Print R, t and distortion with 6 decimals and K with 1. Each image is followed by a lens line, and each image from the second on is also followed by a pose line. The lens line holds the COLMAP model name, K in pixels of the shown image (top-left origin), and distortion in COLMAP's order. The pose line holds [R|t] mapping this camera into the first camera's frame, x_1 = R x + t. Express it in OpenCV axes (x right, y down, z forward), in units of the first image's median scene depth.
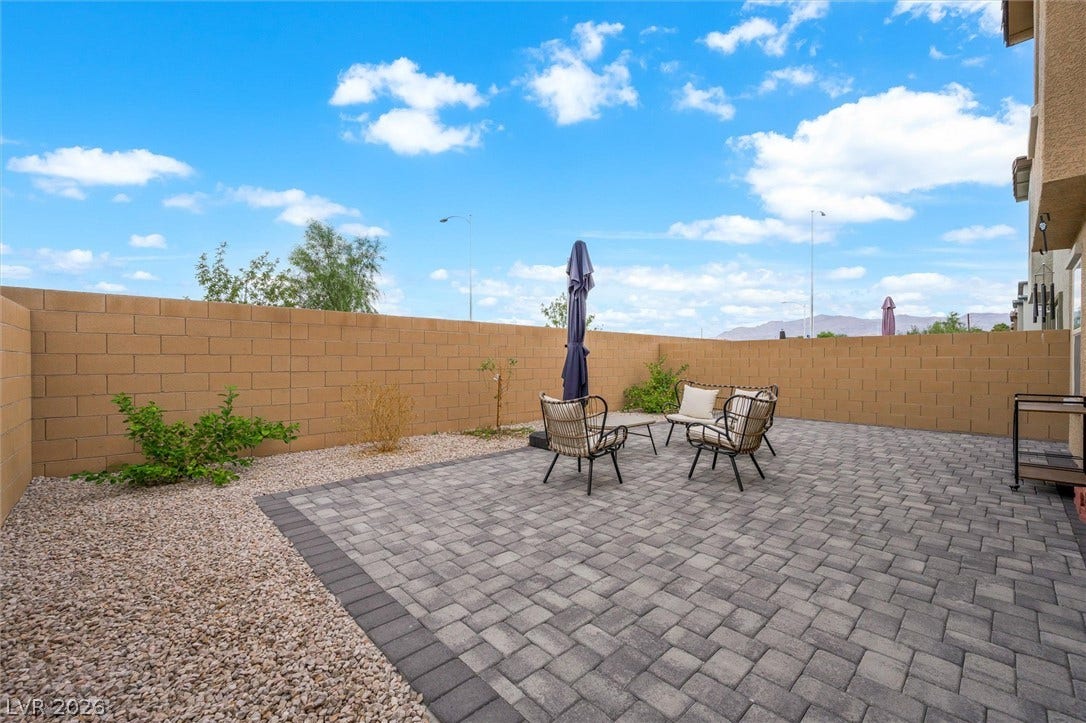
lens RADIAL K [[432.2, 0, 548.6], [0, 432.2, 360.2], [0, 0, 1]] dist [0.000741, 0.000235]
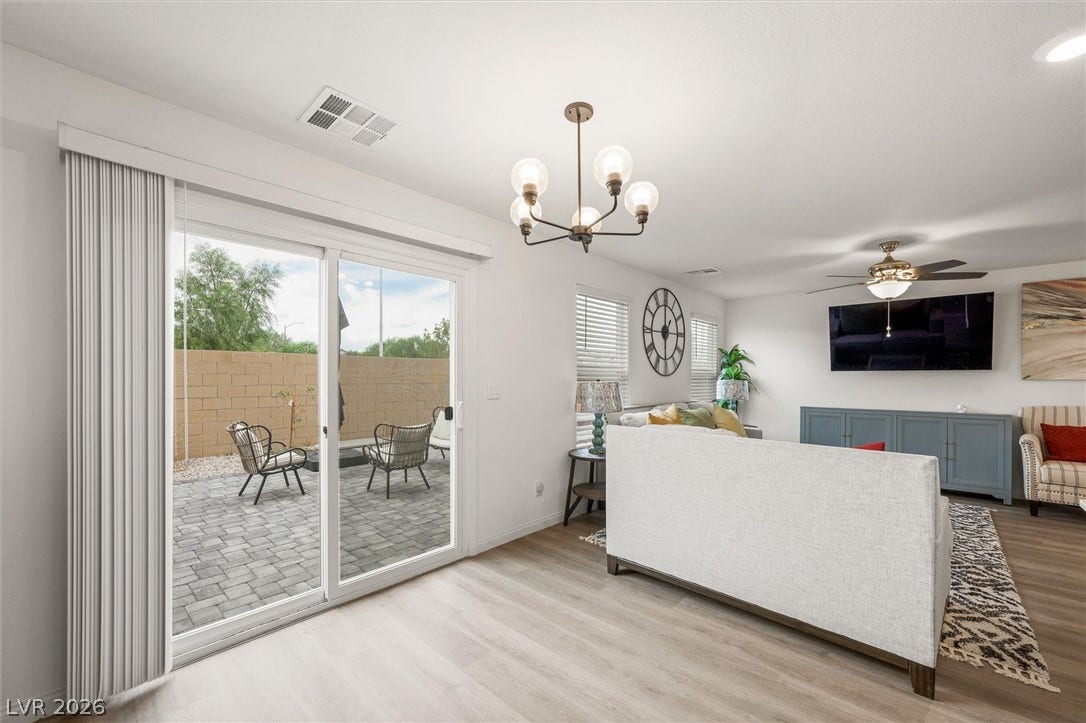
lens RADIAL K [[432.2, 0, 548.7], [0, 432.2, 378.0], [0, 0, 1]] dist [0.000741, 0.000235]
pose [[0.997693, -0.002279, 0.067847, 0.546517], [0.002065, 0.999993, 0.003227, -0.036177], [-0.067853, -0.003079, 0.997691, -0.195146]]
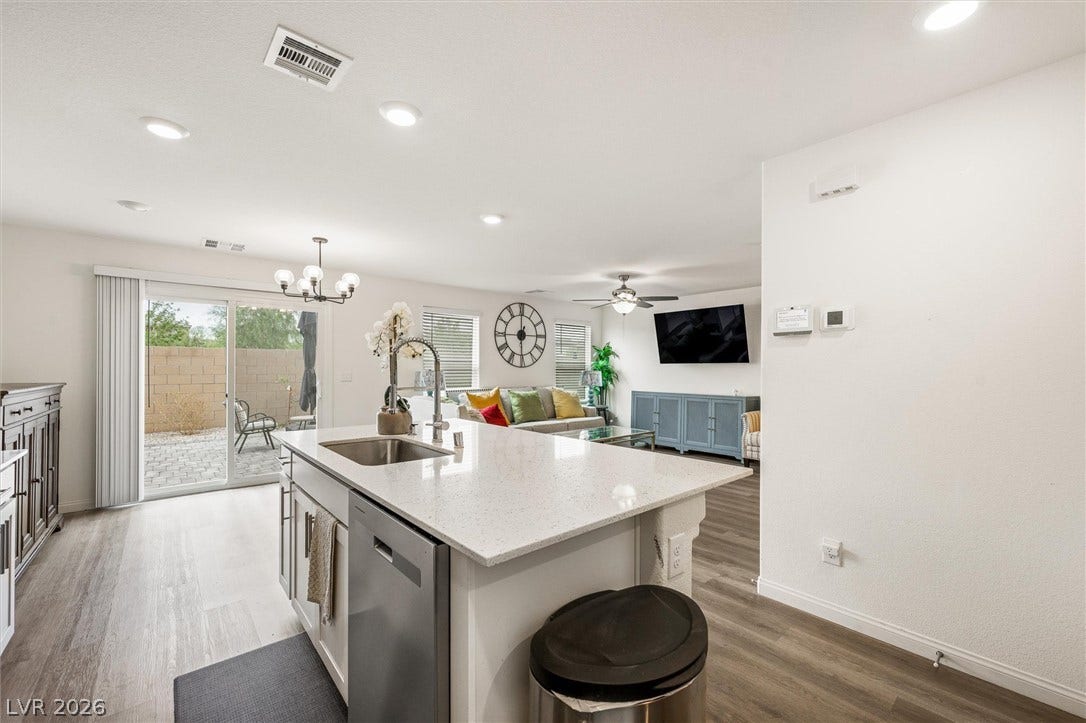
lens RADIAL K [[432.2, 0, 544.5], [0, 432.2, 365.6], [0, 0, 1]] dist [0.000741, 0.000235]
pose [[0.998883, -0.002463, -0.047186, 0.960922], [0.002123, 0.999971, -0.007265, -0.033323], [0.047203, 0.007156, 0.998860, -0.518407]]
